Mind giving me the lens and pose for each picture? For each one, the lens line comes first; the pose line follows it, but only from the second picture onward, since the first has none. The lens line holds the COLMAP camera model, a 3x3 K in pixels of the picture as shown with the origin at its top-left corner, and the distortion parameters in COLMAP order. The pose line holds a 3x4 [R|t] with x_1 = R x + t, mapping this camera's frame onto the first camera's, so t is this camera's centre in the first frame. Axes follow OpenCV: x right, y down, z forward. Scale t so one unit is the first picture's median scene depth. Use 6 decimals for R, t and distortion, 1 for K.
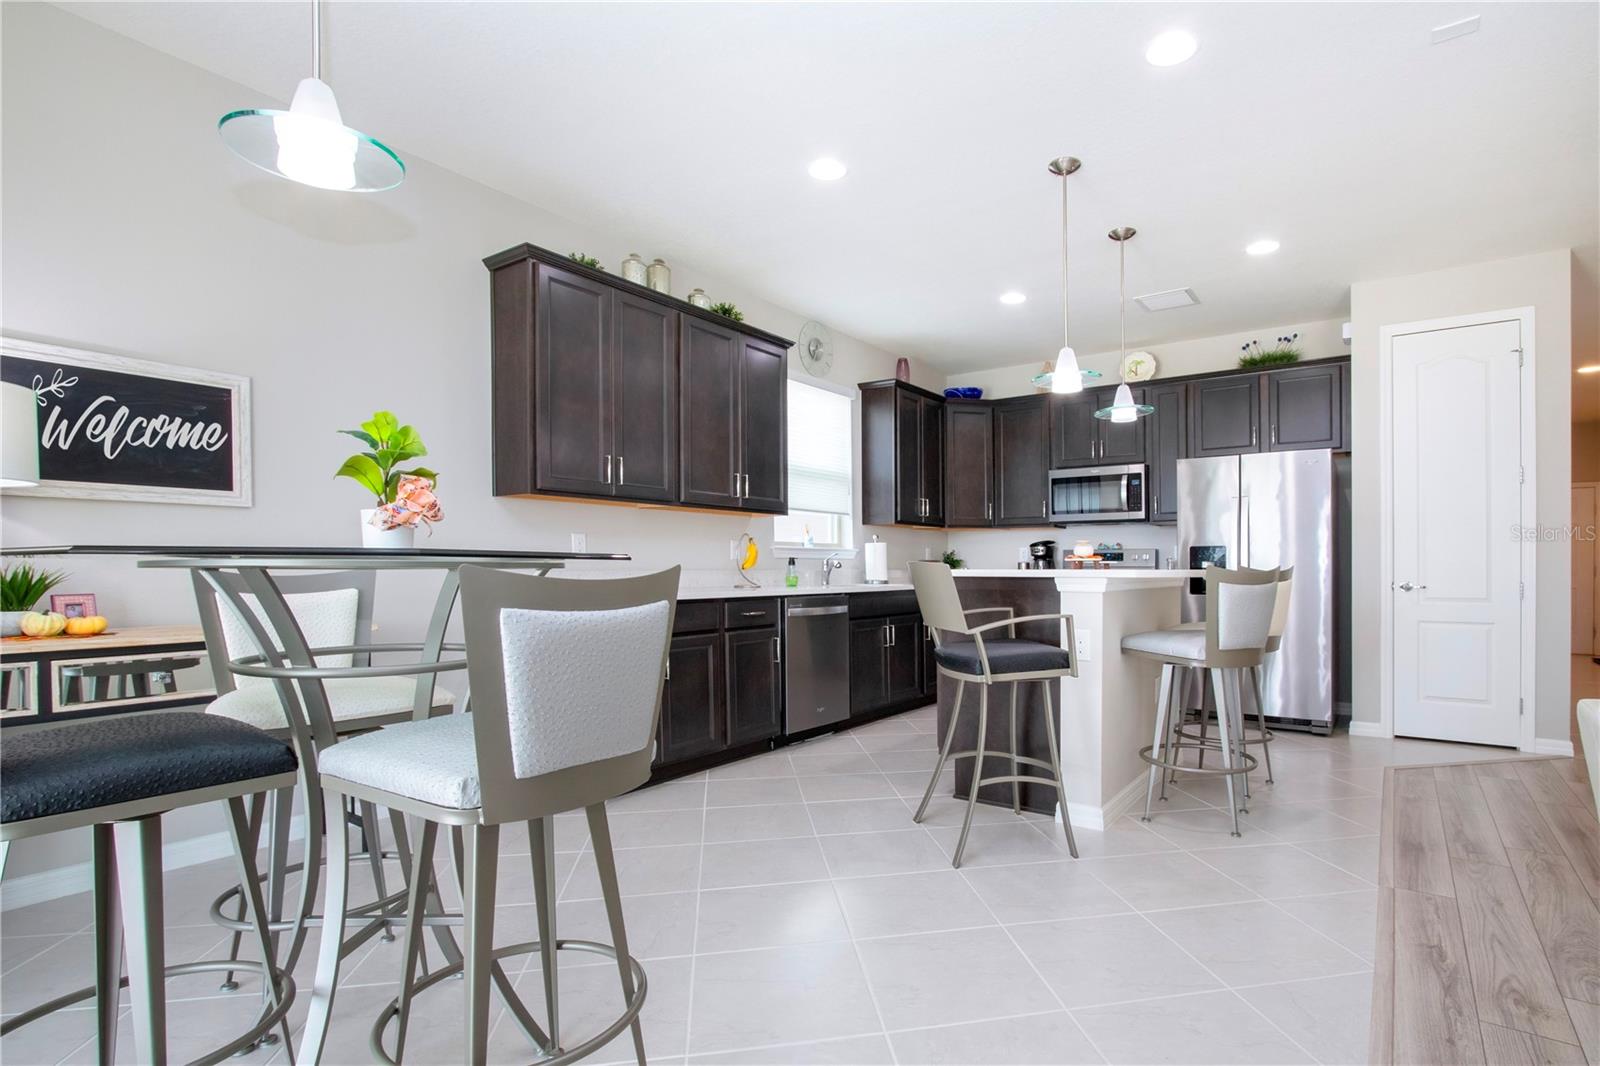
lens RADIAL K [[782.9, 0, 868.4], [0, 782.9, 571.4], [0, 0, 1]] dist [-0.005969, -0.000293]
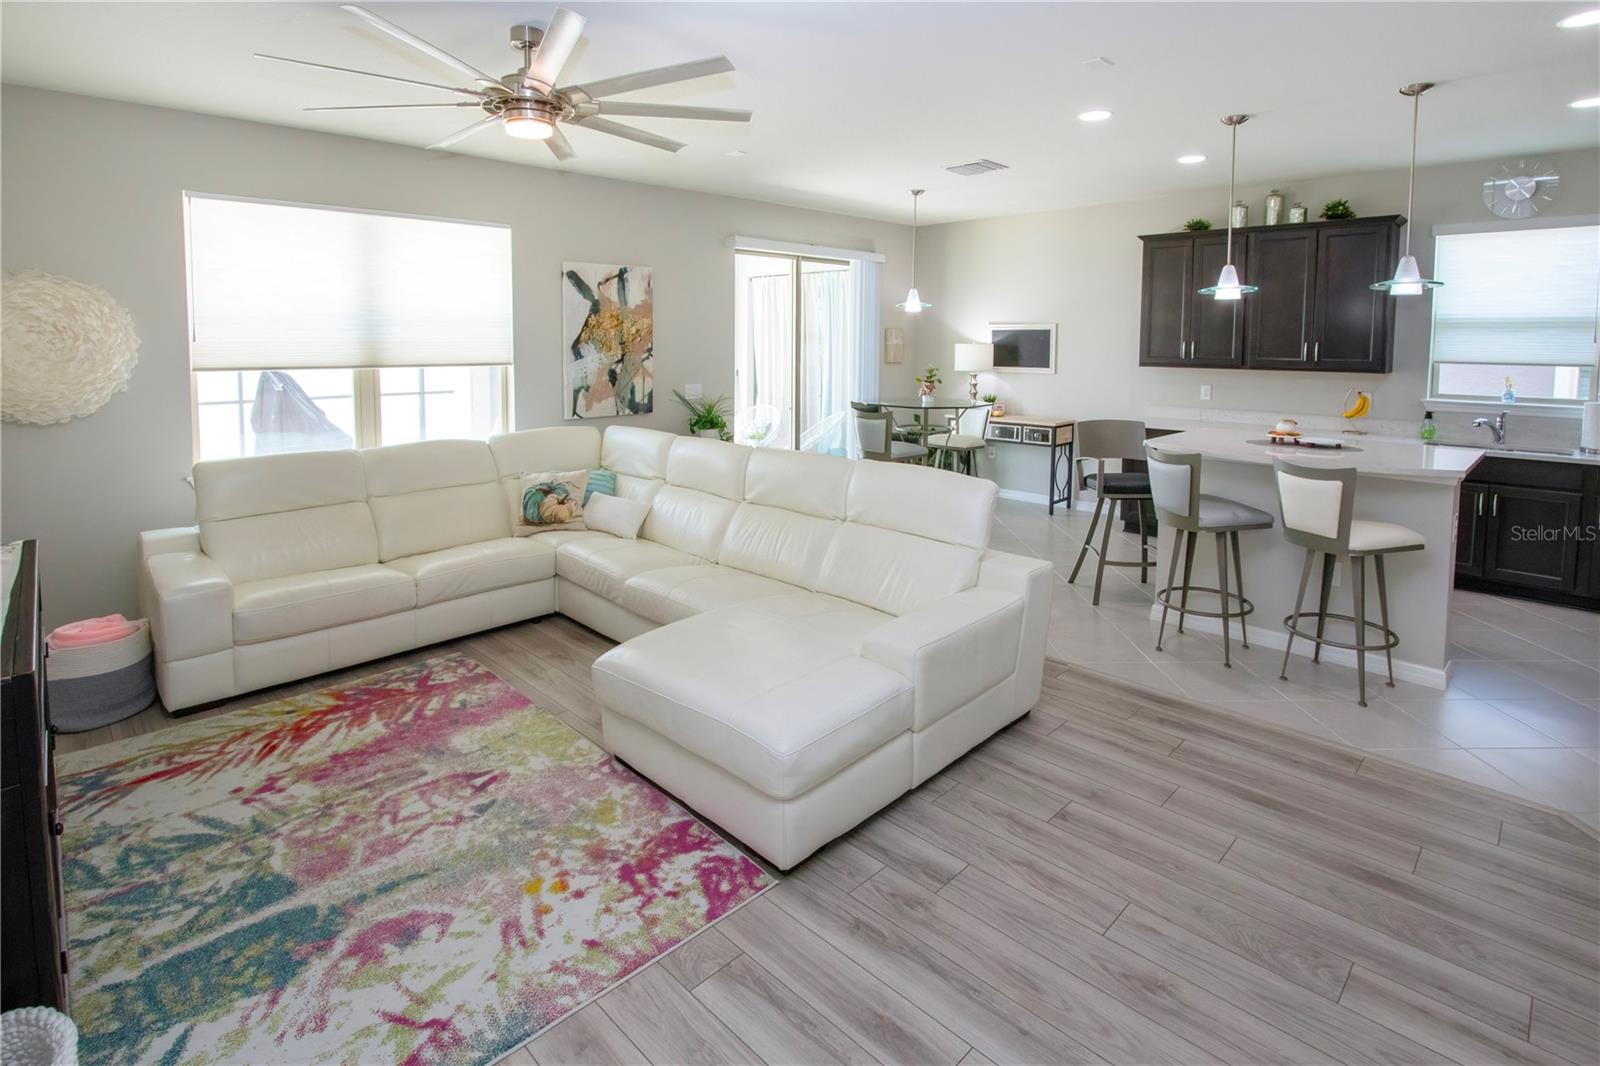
lens RADIAL K [[799.2, 0, 822.9], [0, 799.2, 380.9], [0, 0, 1]] dist [-0.014327, 0.001389]
pose [[-0.171036, 0.051181, -0.983935, 0.998980], [-0.012002, 0.998468, 0.054023, -0.098389], [0.985192, 0.021049, -0.170160, 0.349158]]
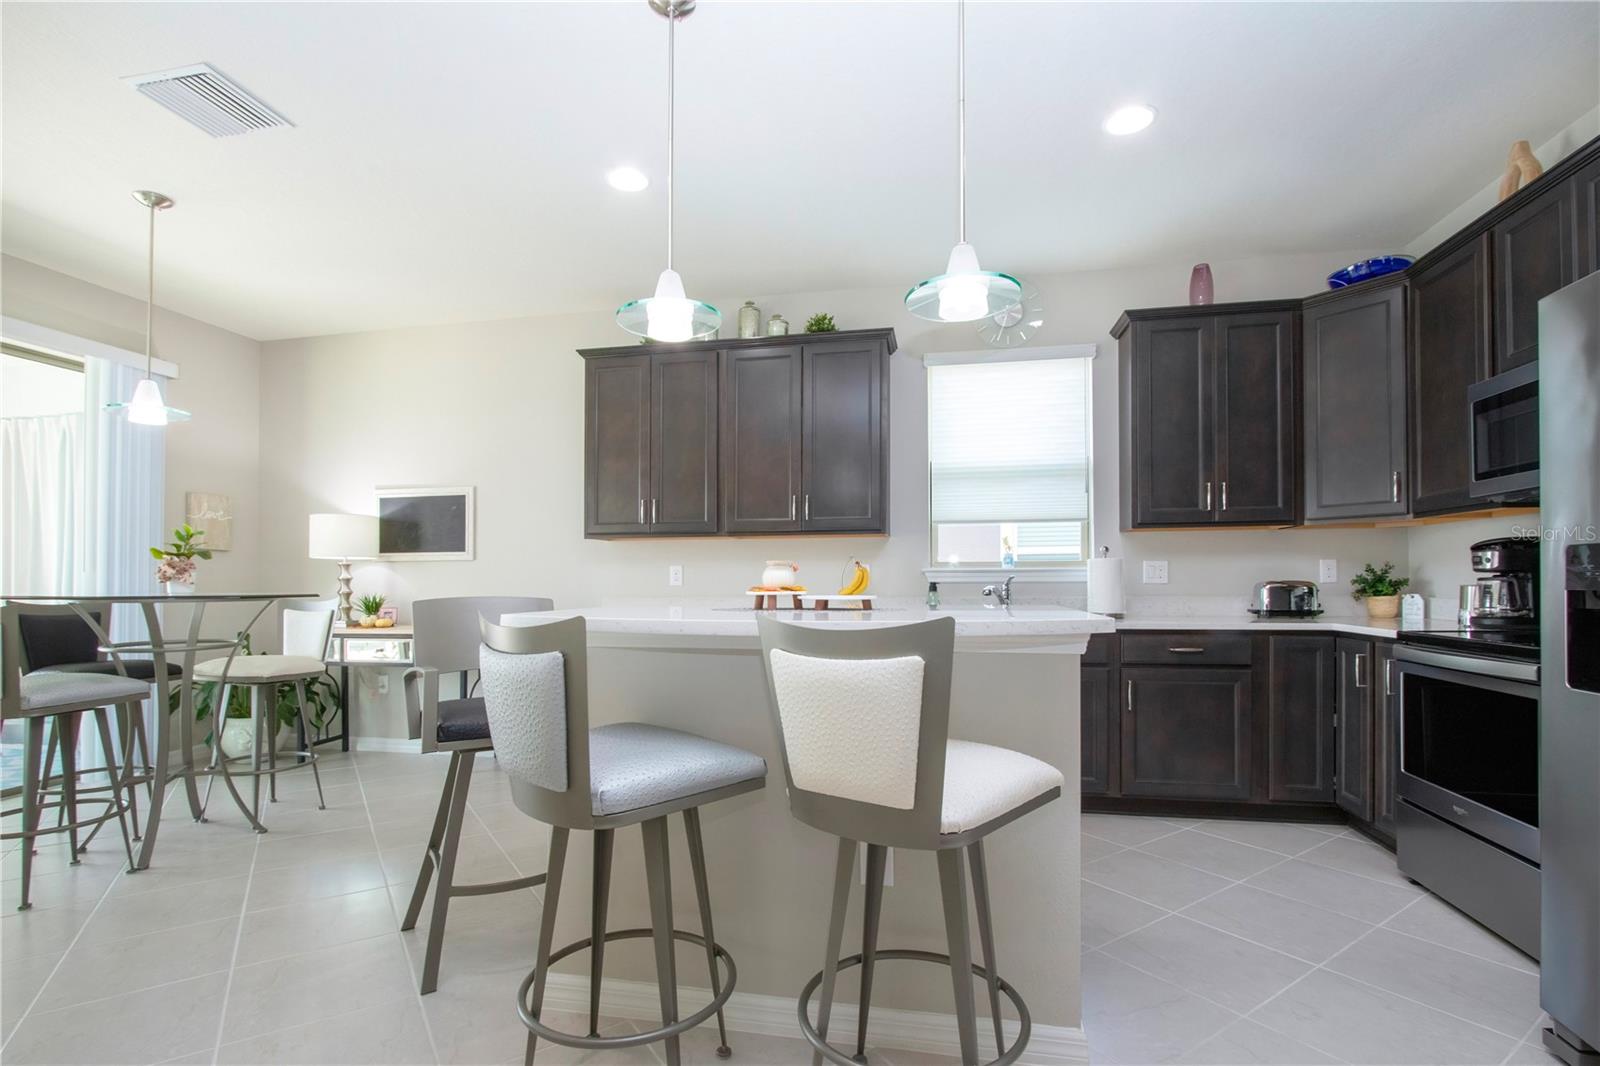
lens RADIAL K [[744.5, 0, 791.4], [0, 744.5, 577.6], [0, 0, 1]] dist [-0.015980, -0.000008]
pose [[0.378061, -0.009204, -0.925735, 0.520580], [-0.000275, 0.999949, -0.010054, -0.013278], [0.925781, 0.004056, 0.378040, 0.522463]]
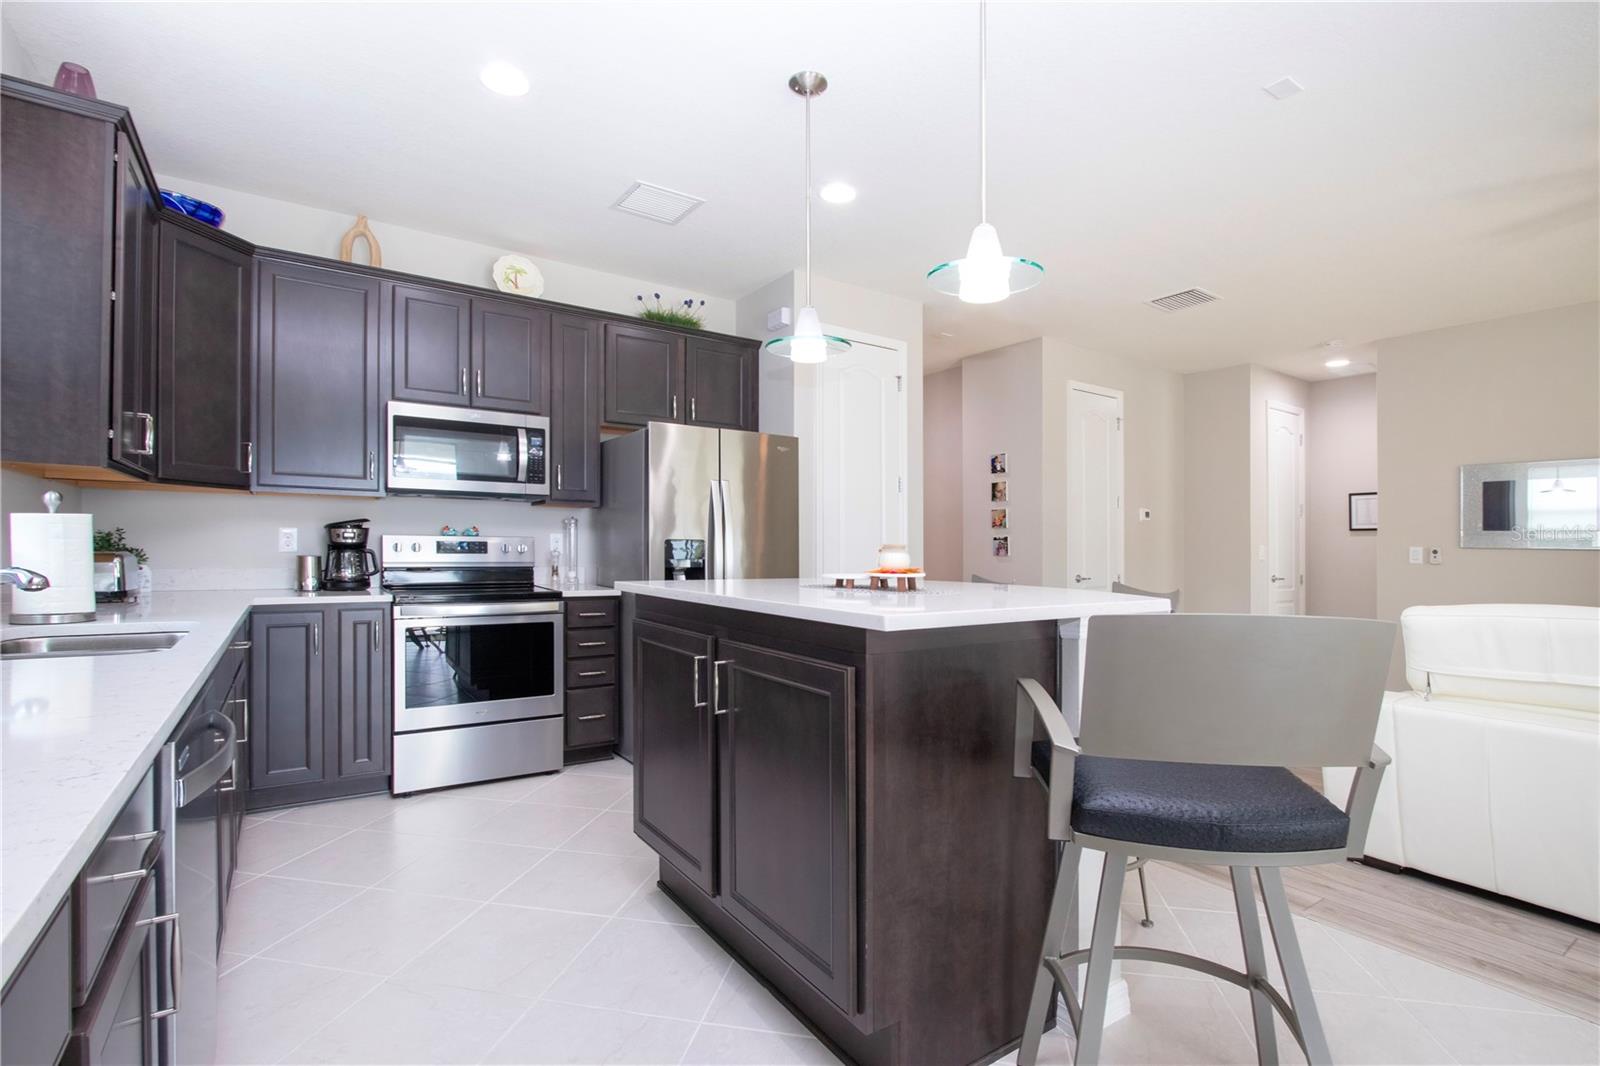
lens RADIAL K [[746.8, 0, 804.2], [0, 746.8, 545.3], [0, 0, 1]] dist [-0.014013, 0.000129]
pose [[0.363901, 0.003164, 0.931432, -0.191329], [-0.007266, 0.999973, -0.000558, -0.024198], [-0.931409, -0.006565, 0.363914, 0.548467]]
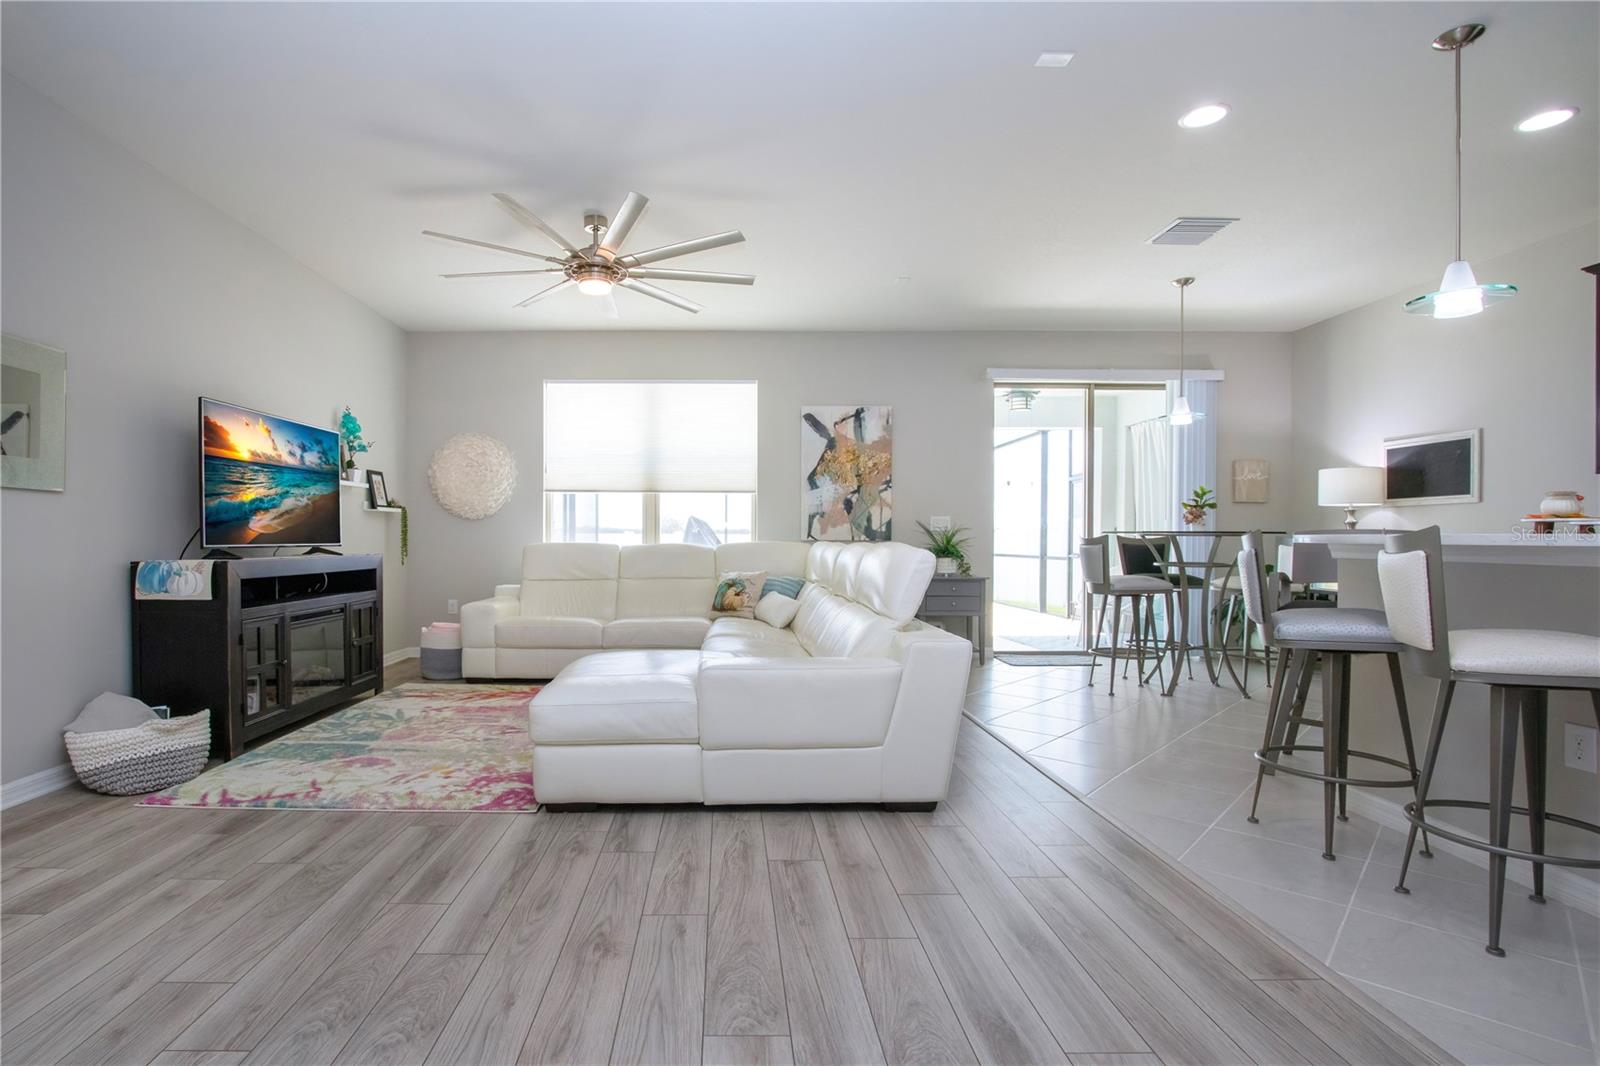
lens RADIAL K [[780.9, 0, 740.9], [0, 780.9, 531.6], [0, 0, 1]] dist [-0.013098, 0.000713]
pose [[-0.822222, -0.008898, -0.569097, 0.792978], [-0.006698, 0.999960, -0.005957, 0.002842], [0.569127, -0.001086, -0.822249, 0.751897]]
